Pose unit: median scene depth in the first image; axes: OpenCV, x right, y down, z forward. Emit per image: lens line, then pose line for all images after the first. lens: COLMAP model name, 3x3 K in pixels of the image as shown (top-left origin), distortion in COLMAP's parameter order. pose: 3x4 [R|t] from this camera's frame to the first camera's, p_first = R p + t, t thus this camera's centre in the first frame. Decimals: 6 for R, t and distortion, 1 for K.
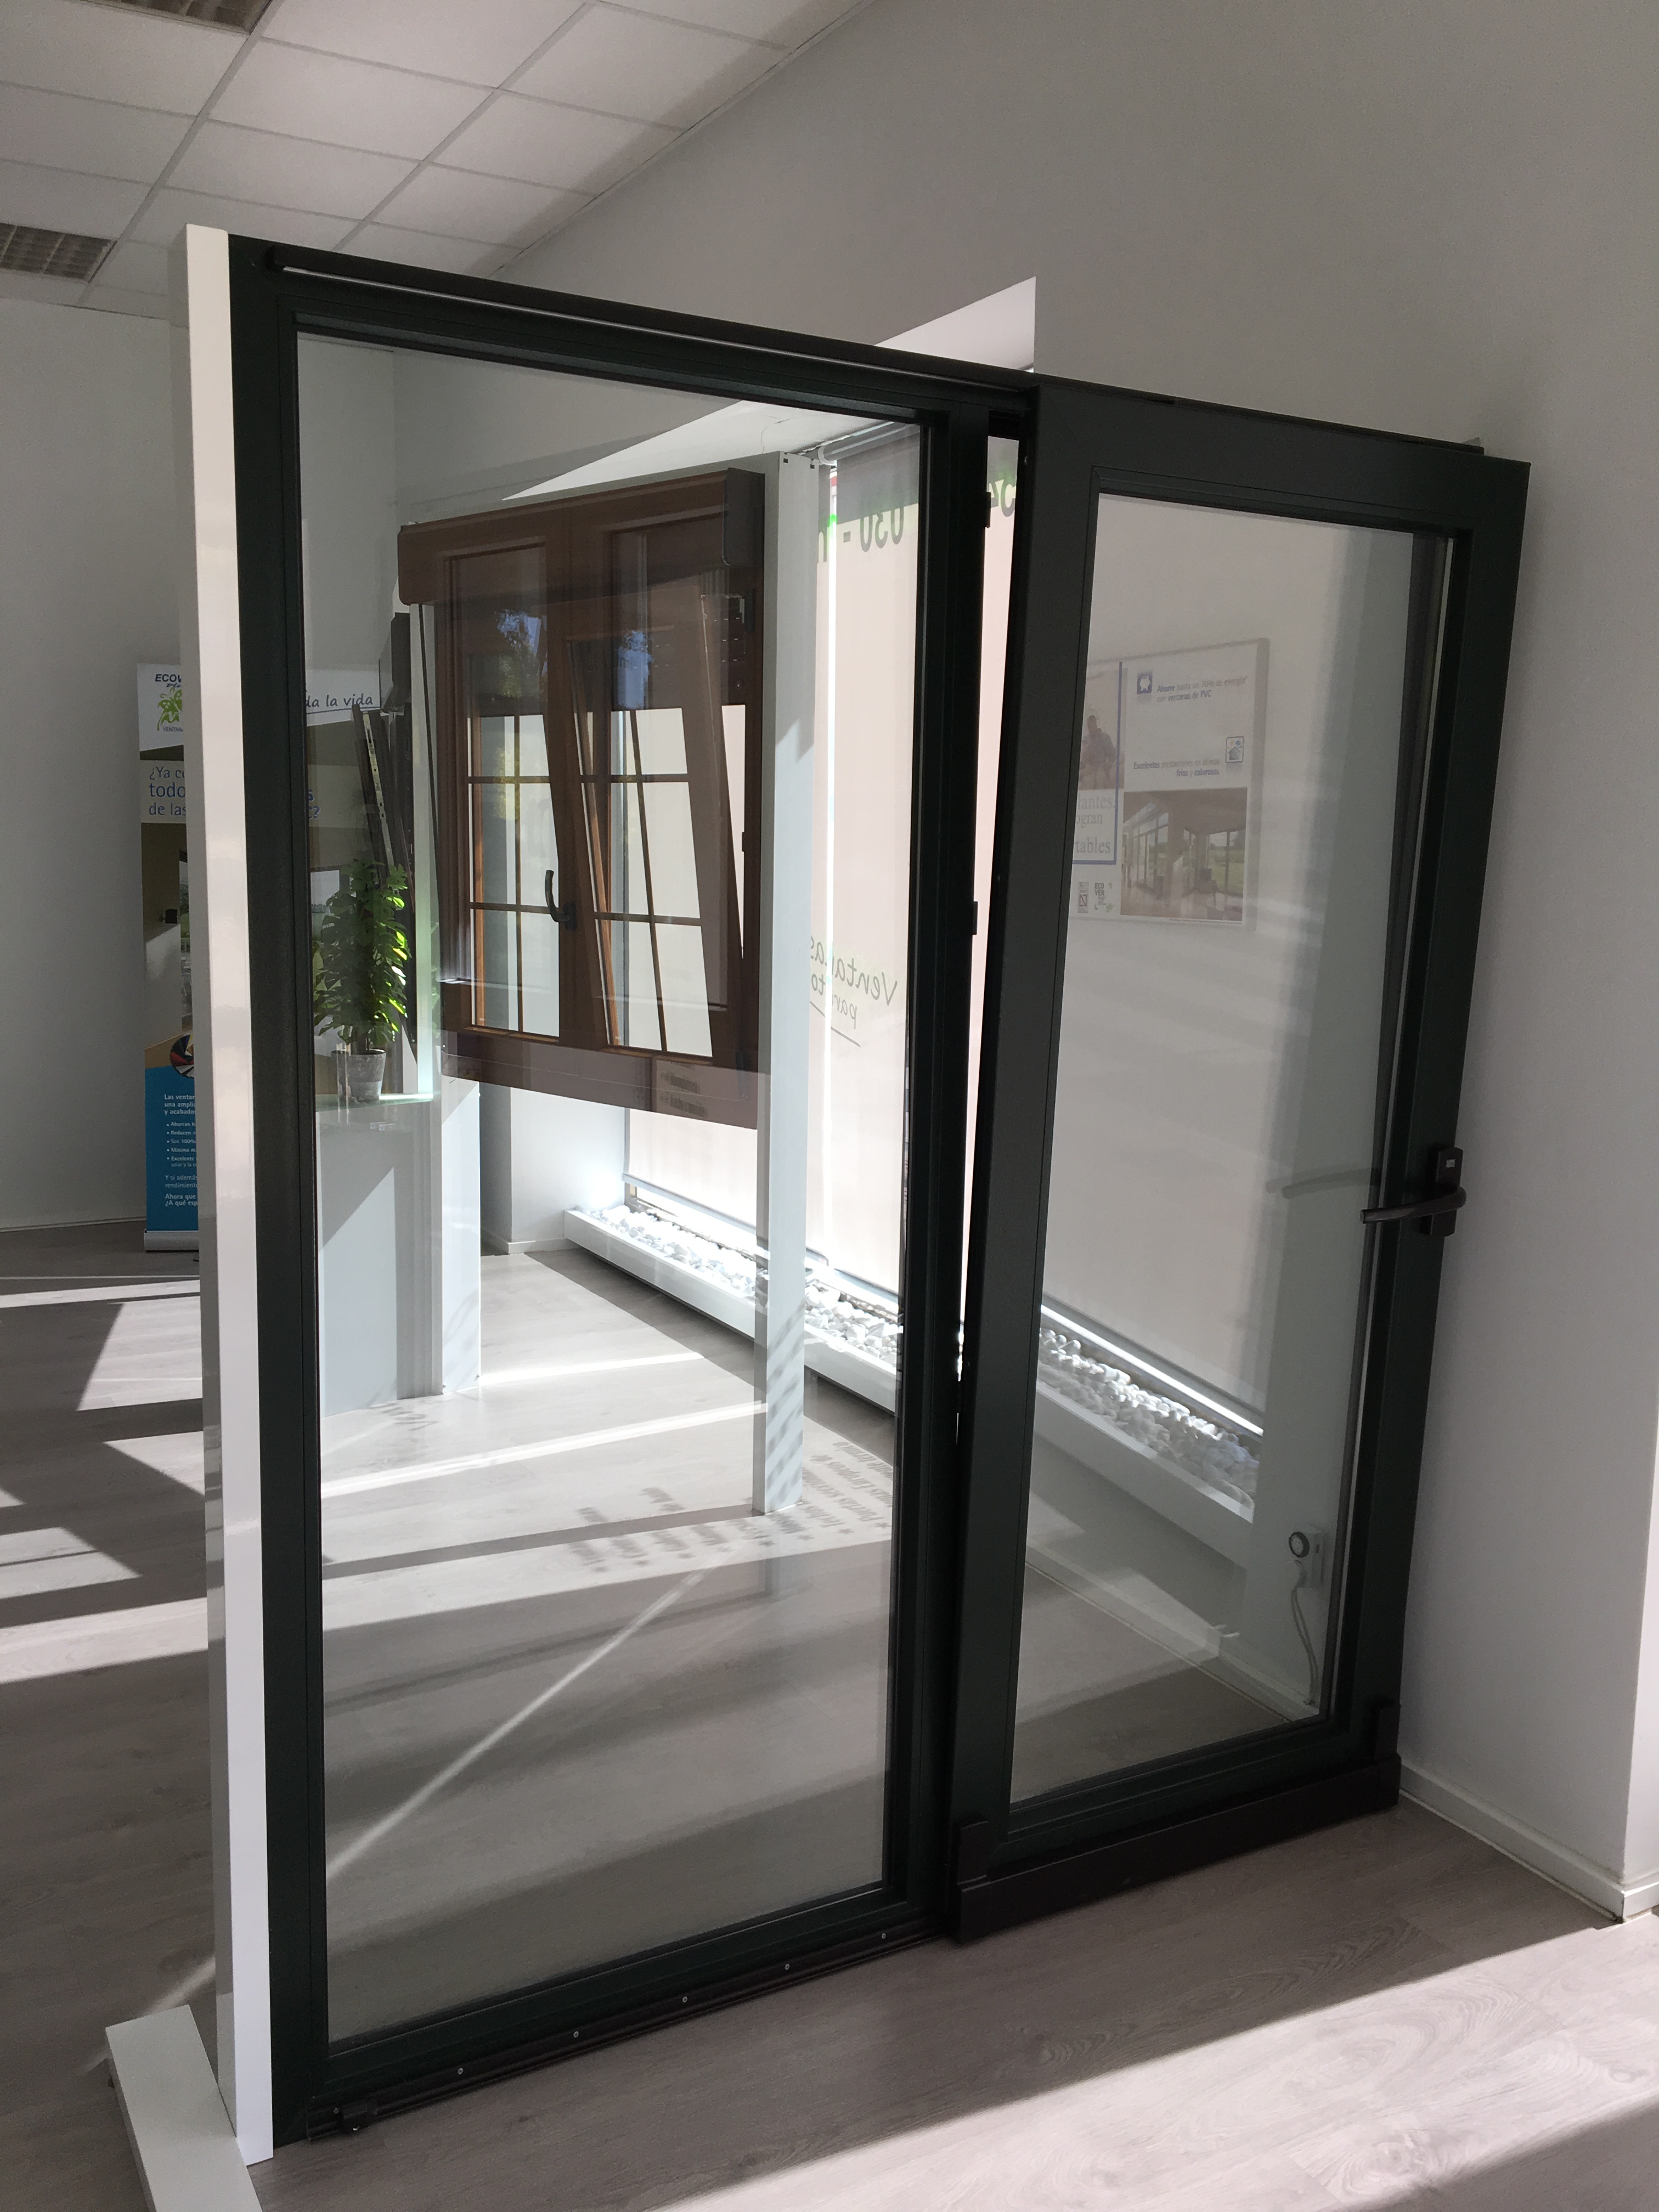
lens RADIAL K [[1848.0, 0, 869.2], [0, 1848.0, 1136.9], [0, 0, 1]] dist [0.046654, -0.000989]
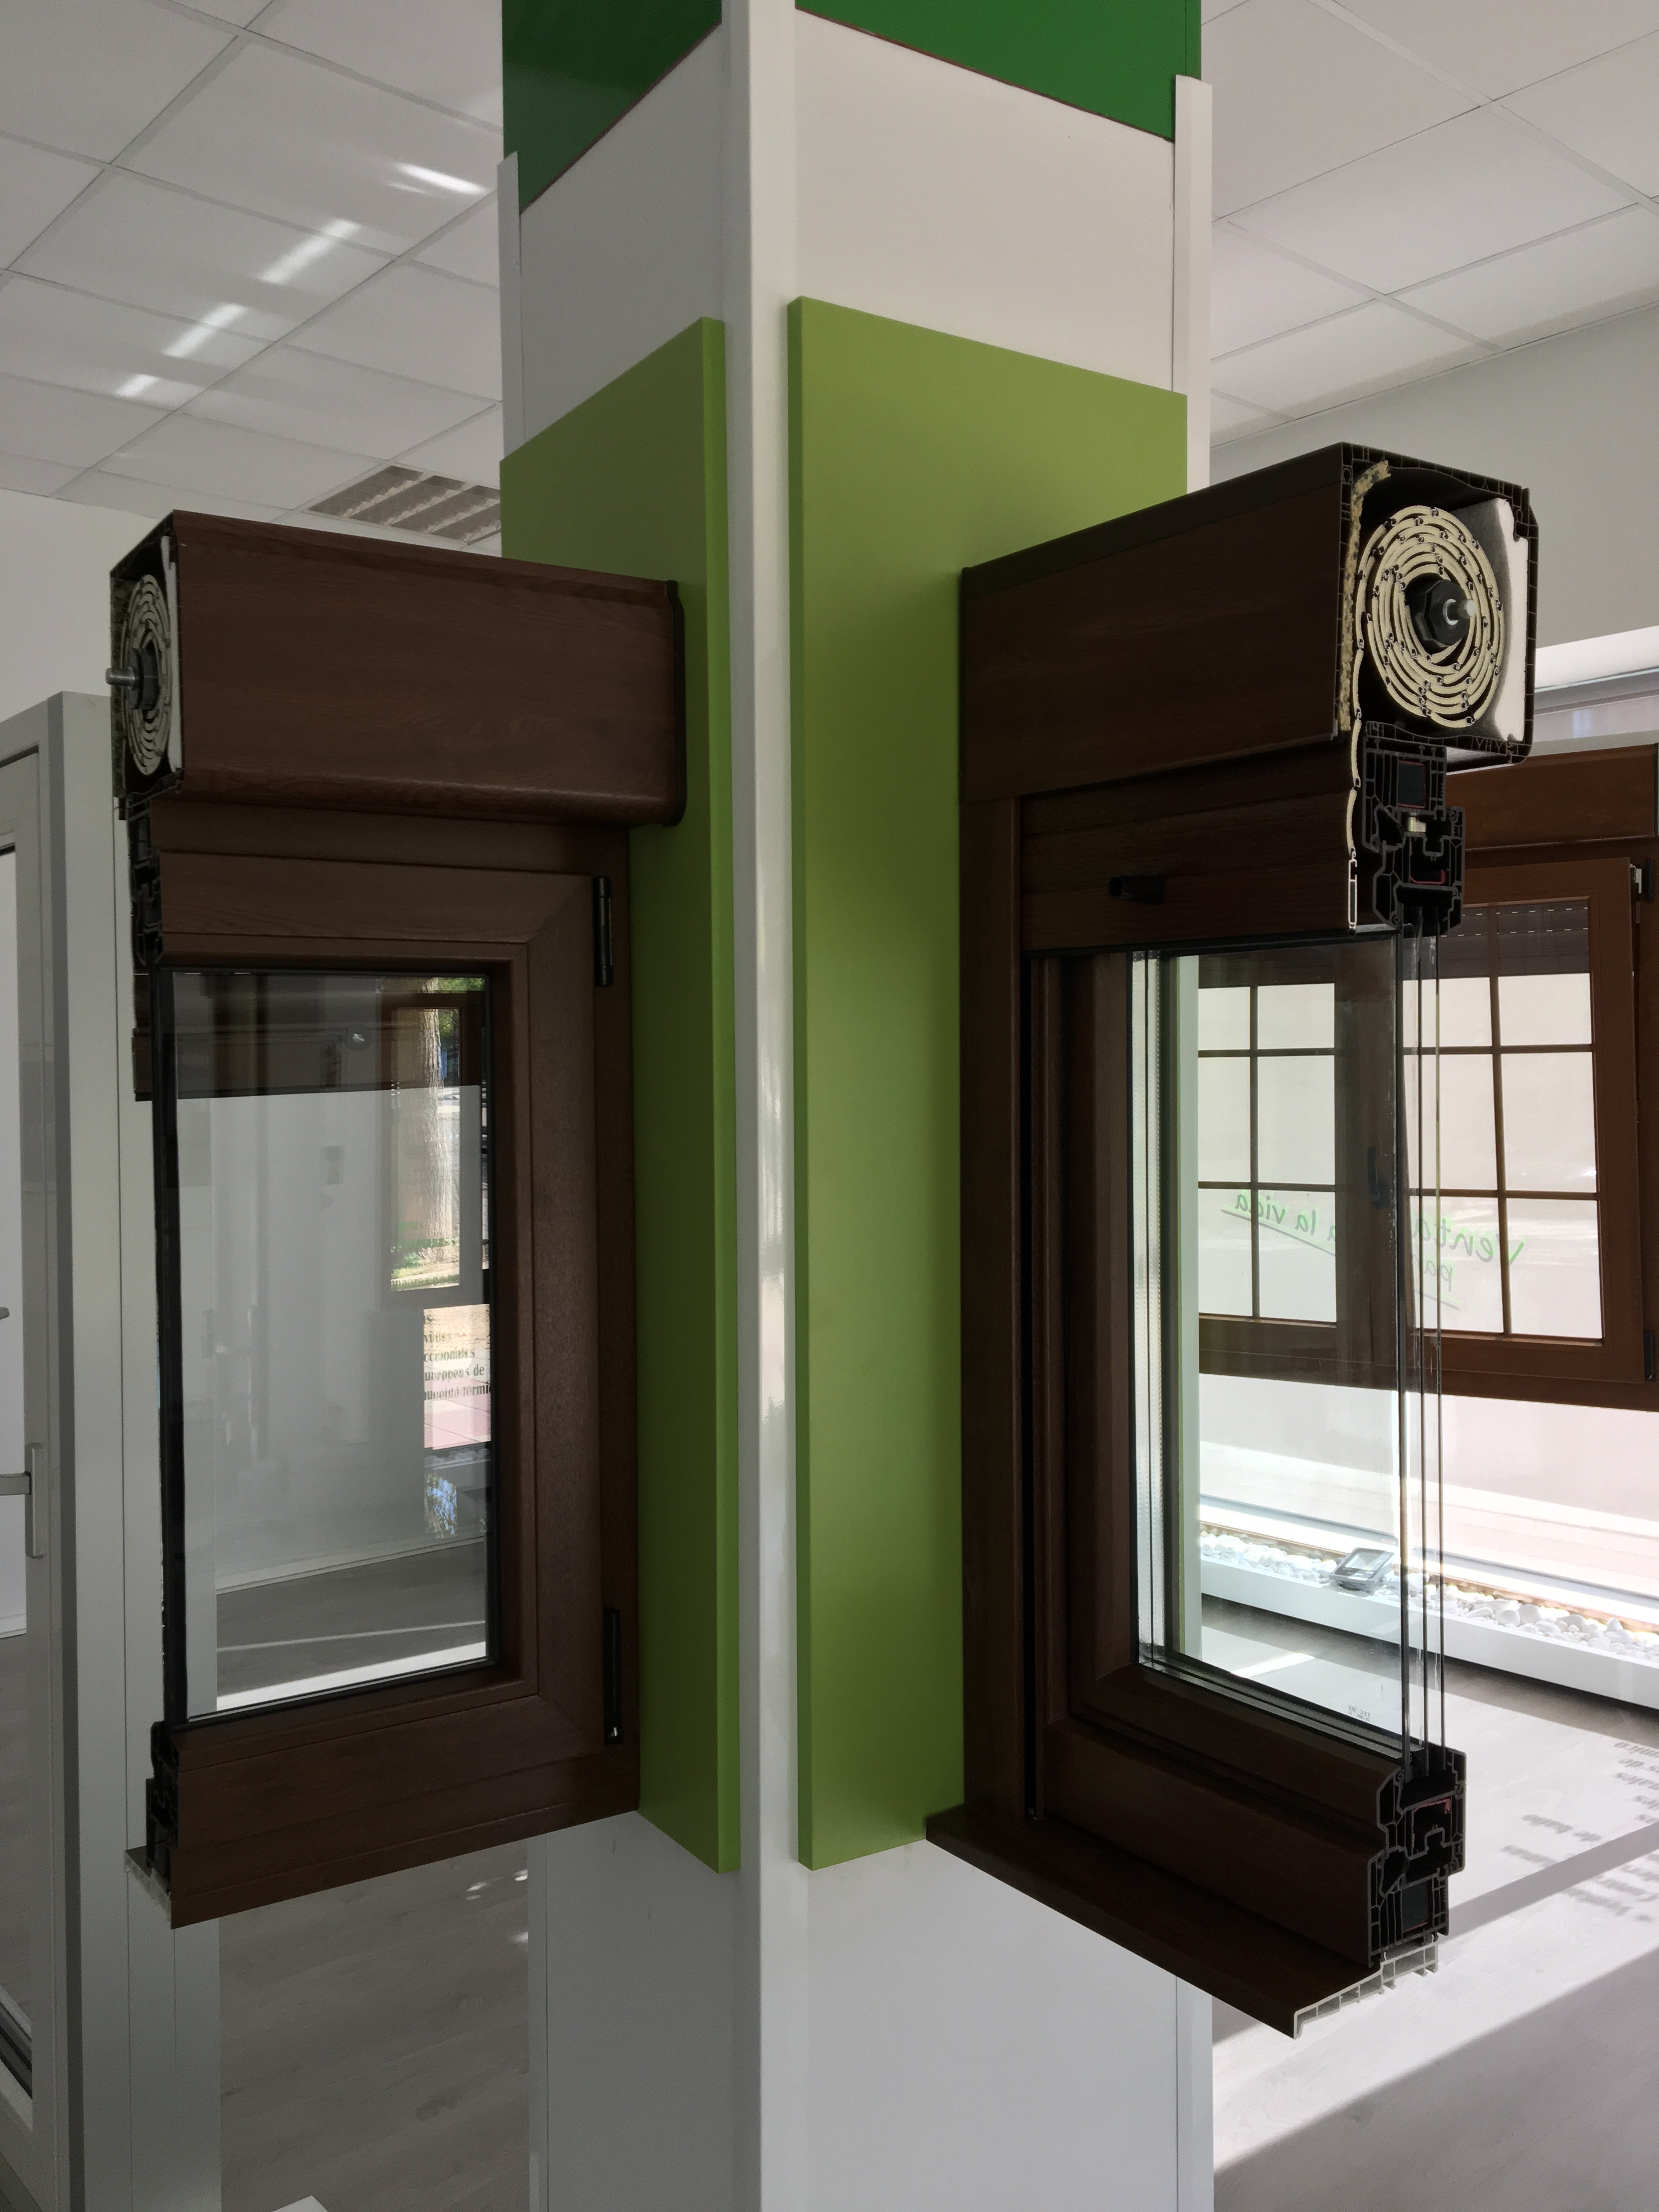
lens RADIAL K [[1933.2, 0, 829.5], [0, 1933.2, 1106.0], [0, 0, 1]] dist [0.007583, 0.004697]
pose [[0.975955, -0.037397, 0.214740, -0.633483], [0.066254, 0.989455, -0.128799, -0.054794], [-0.207659, 0.139929, 0.968141, 0.100859]]
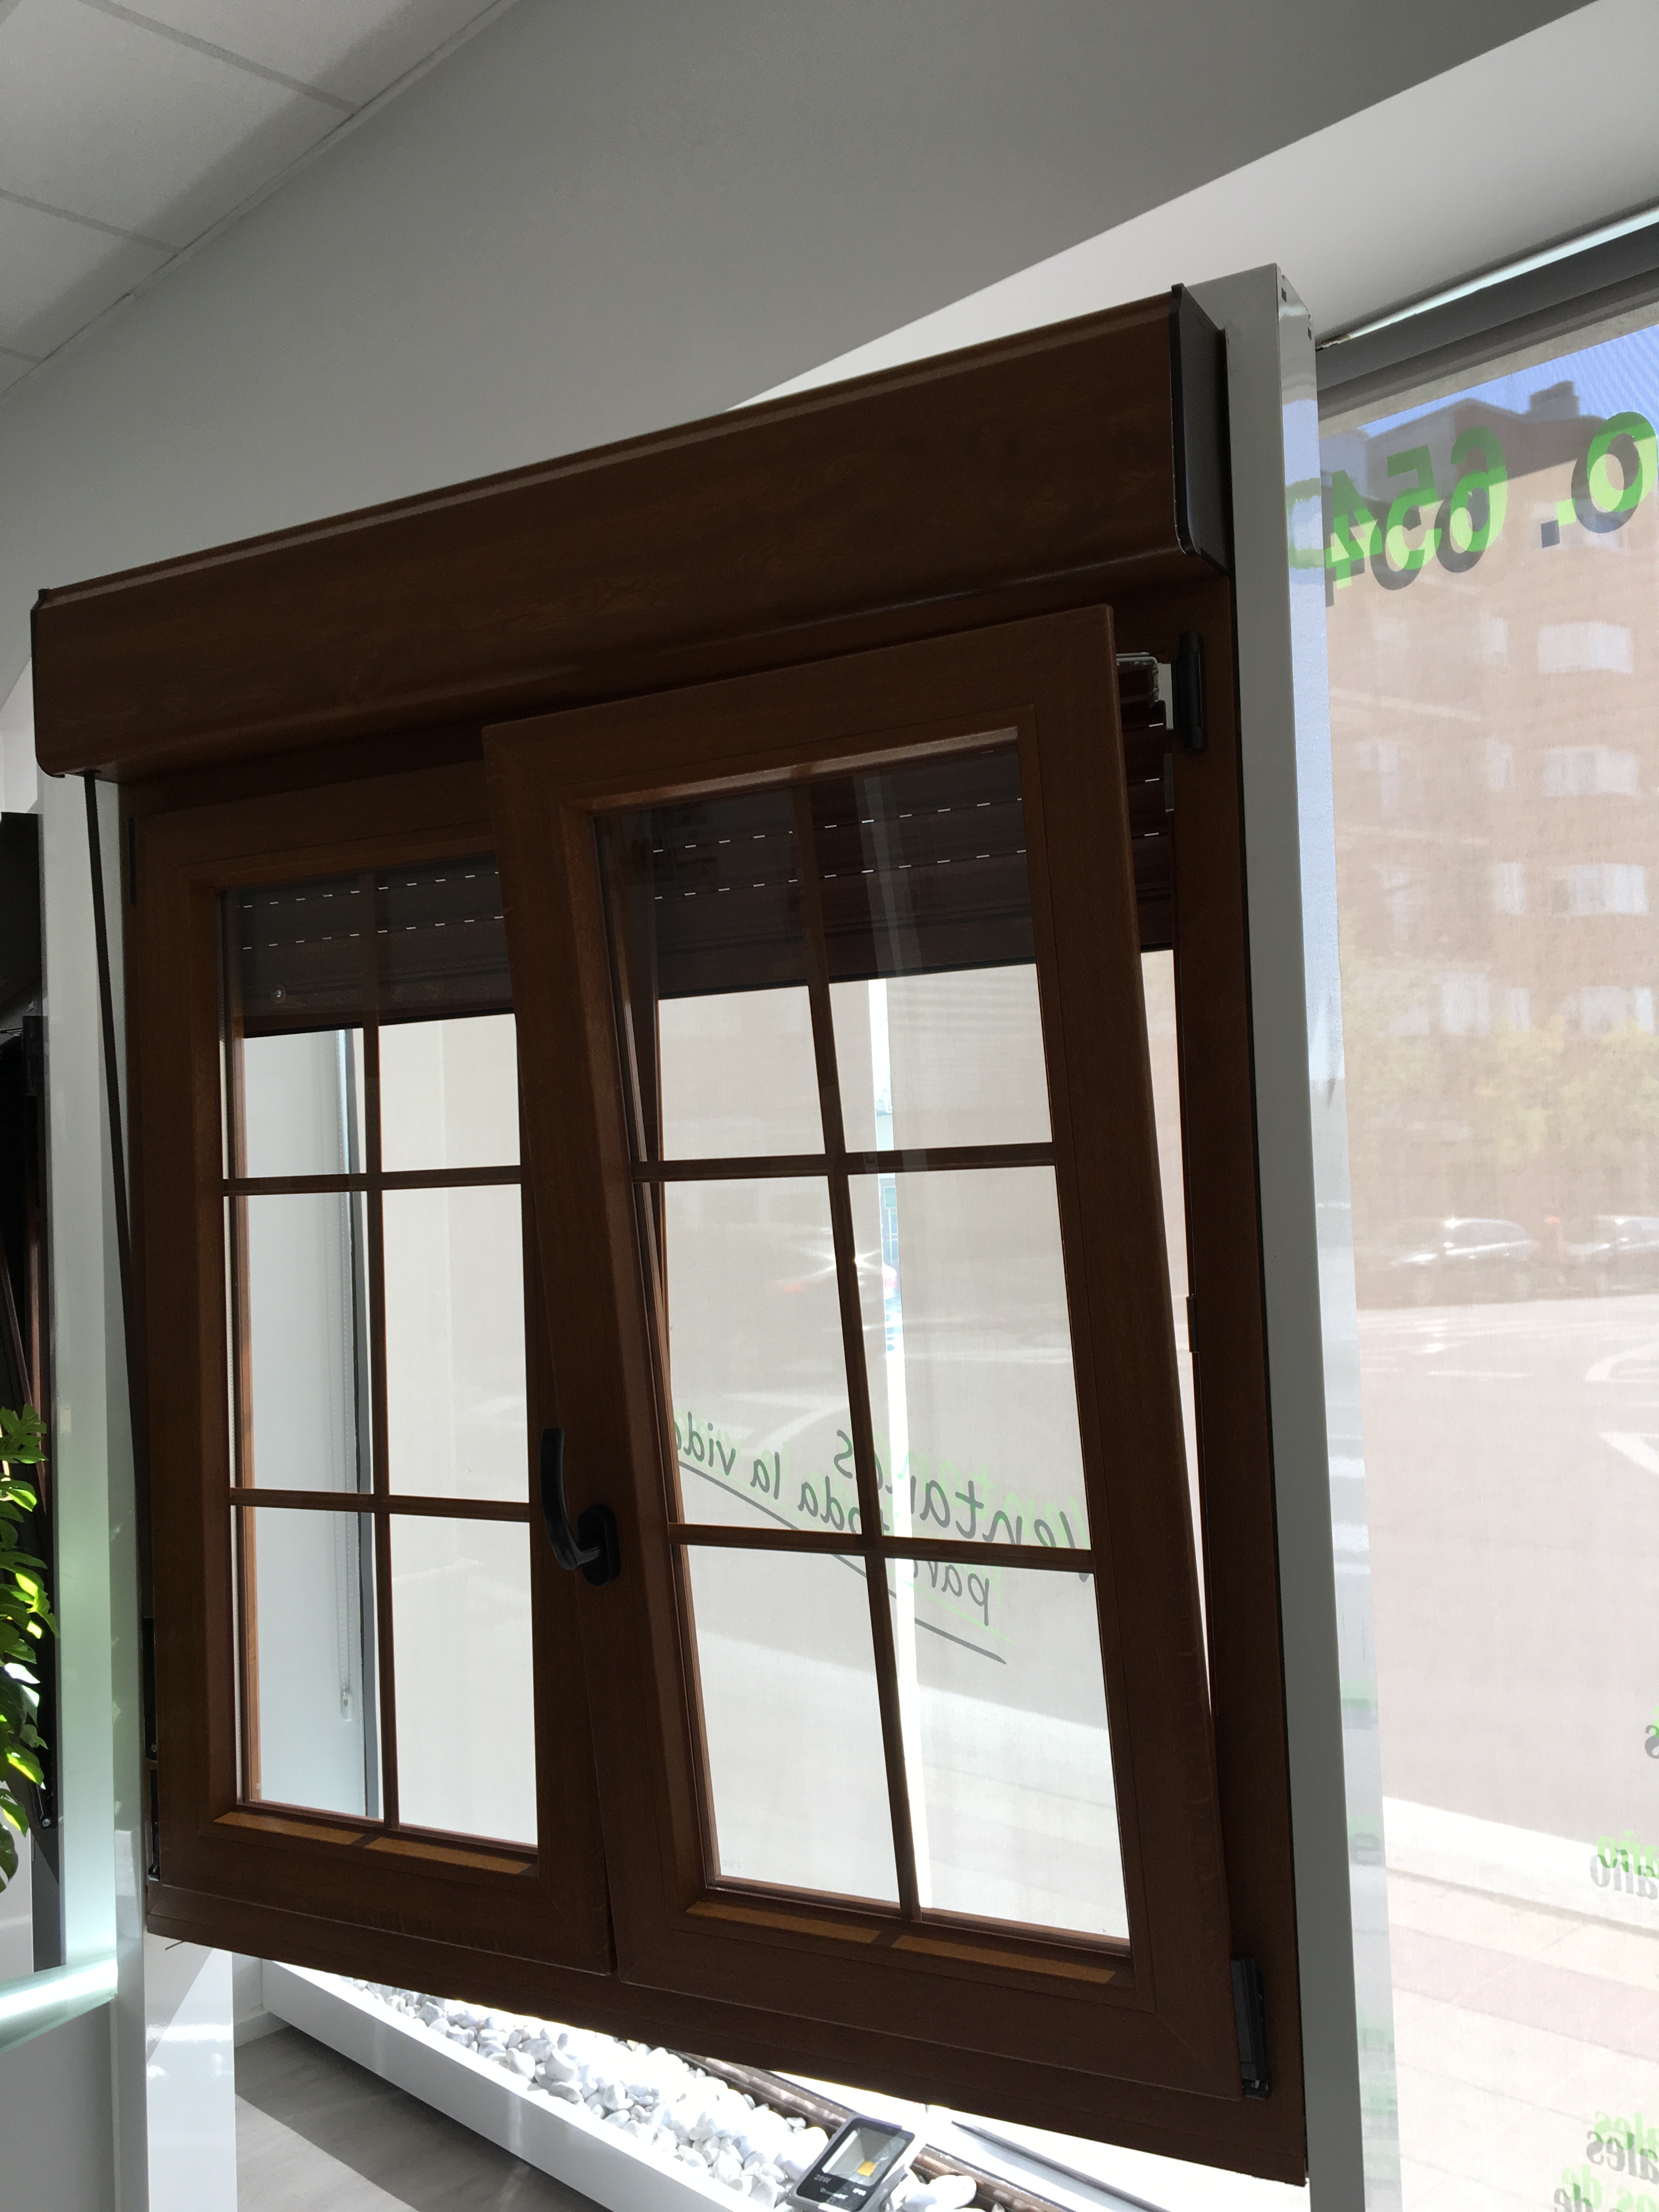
lens RADIAL K [[1834.4, 0, 829.5], [0, 1834.4, 1106.0], [0, 0, 1]] dist [0.007413, 0.001378]
pose [[0.961037, -0.050756, 0.271720, -0.207544], [0.102444, 0.978397, -0.179570, -0.131230], [-0.256736, 0.200410, 0.945475, 0.618366]]
